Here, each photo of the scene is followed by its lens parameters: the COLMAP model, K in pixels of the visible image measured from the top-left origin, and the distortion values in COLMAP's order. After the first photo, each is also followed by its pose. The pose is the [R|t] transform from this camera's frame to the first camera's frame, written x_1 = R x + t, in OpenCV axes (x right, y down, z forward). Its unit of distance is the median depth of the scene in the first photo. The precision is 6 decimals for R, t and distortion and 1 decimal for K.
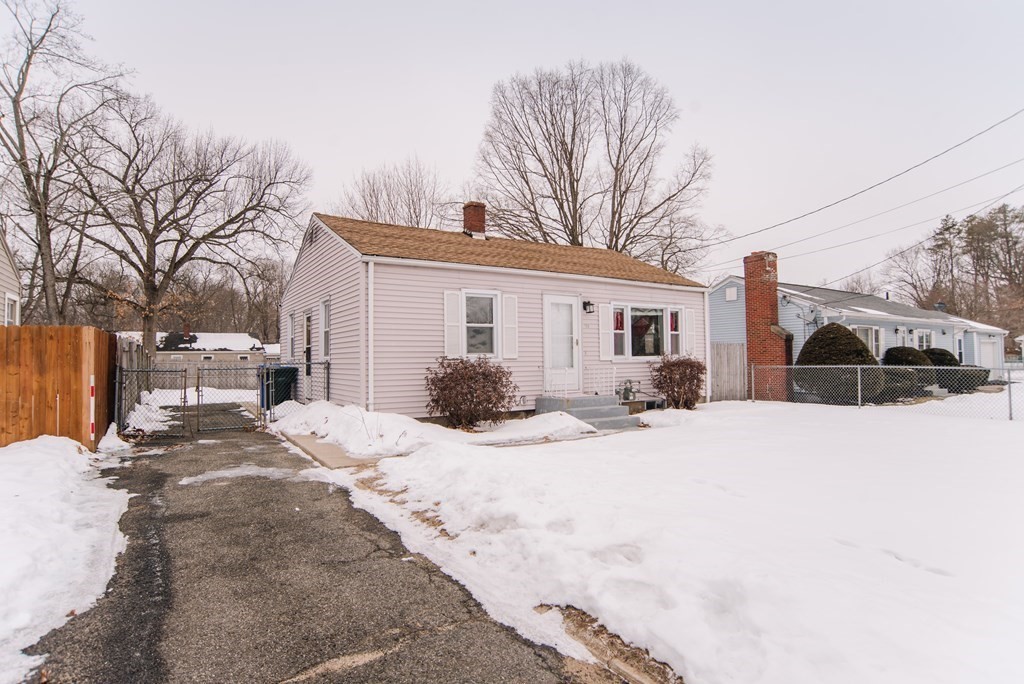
lens RADIAL K [[543.2, 0, 512.0], [0, 543.2, 342.0], [0, 0, 1]] dist [-0.036312, 0.000350]
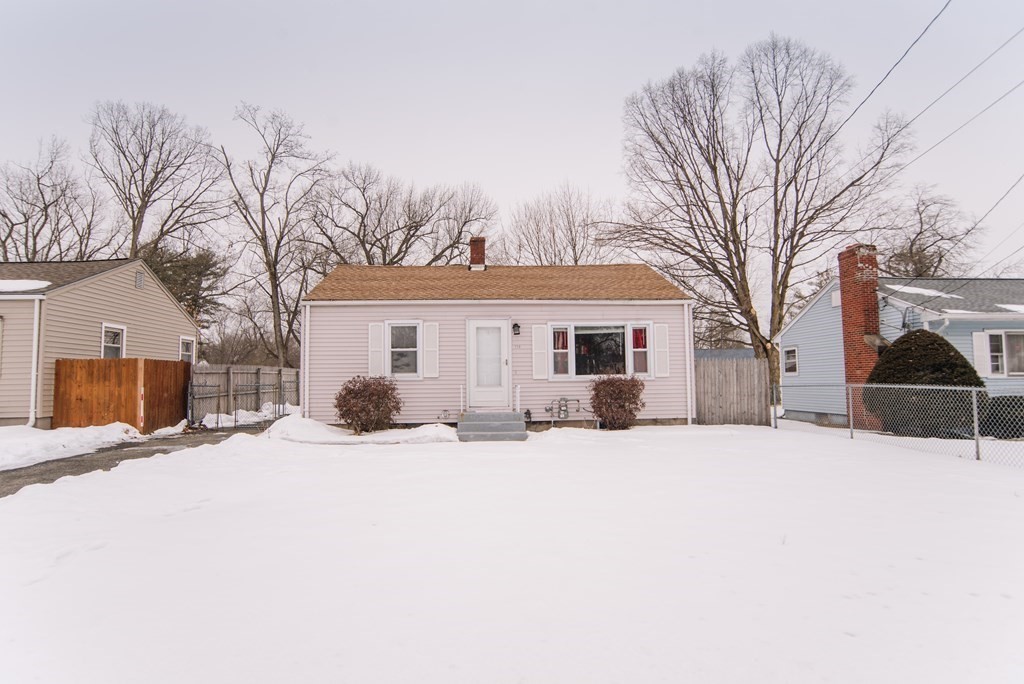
lens RADIAL K [[576.1, 0, 512.0], [0, 576.1, 342.0], [0, 0, 1]] dist [-0.062774, 0.001151]
pose [[0.874821, -0.032333, -0.483367, 0.645503], [0.017316, 0.999220, -0.035499, 0.000978], [0.484137, 0.022685, 0.874698, 0.009108]]
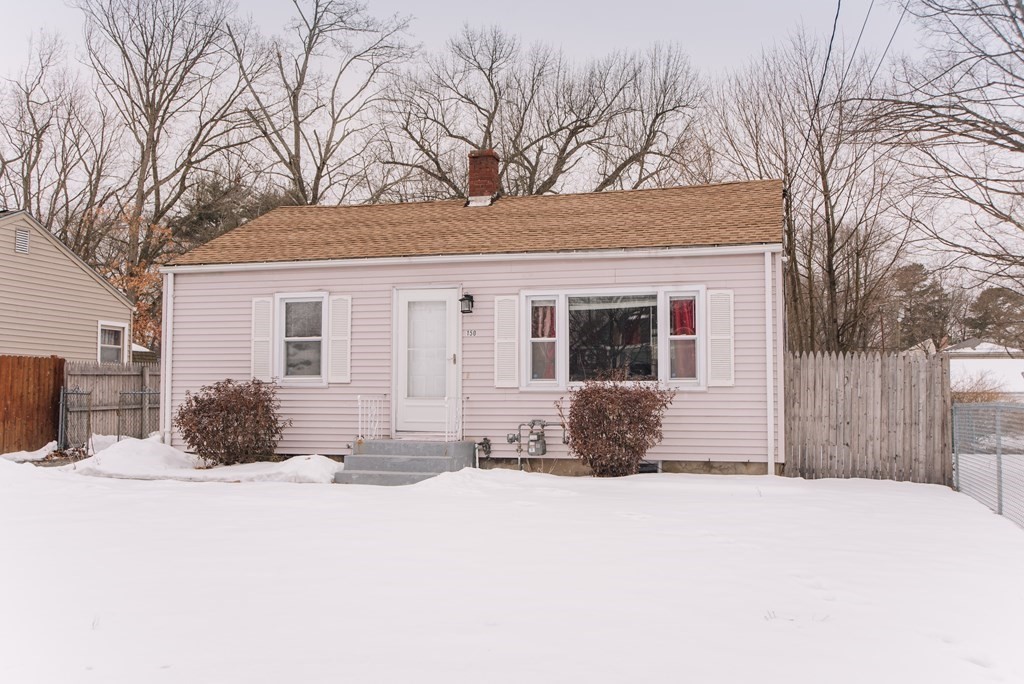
lens RADIAL K [[1022.3, 0, 512.0], [0, 1022.3, 342.0], [0, 0, 1]] dist [-0.028219, -0.014352]
pose [[0.665953, -0.028053, -0.745466, 1.020486], [0.013355, 0.999581, -0.025686, 0.011884], [0.745874, 0.007150, 0.666049, 0.226886]]
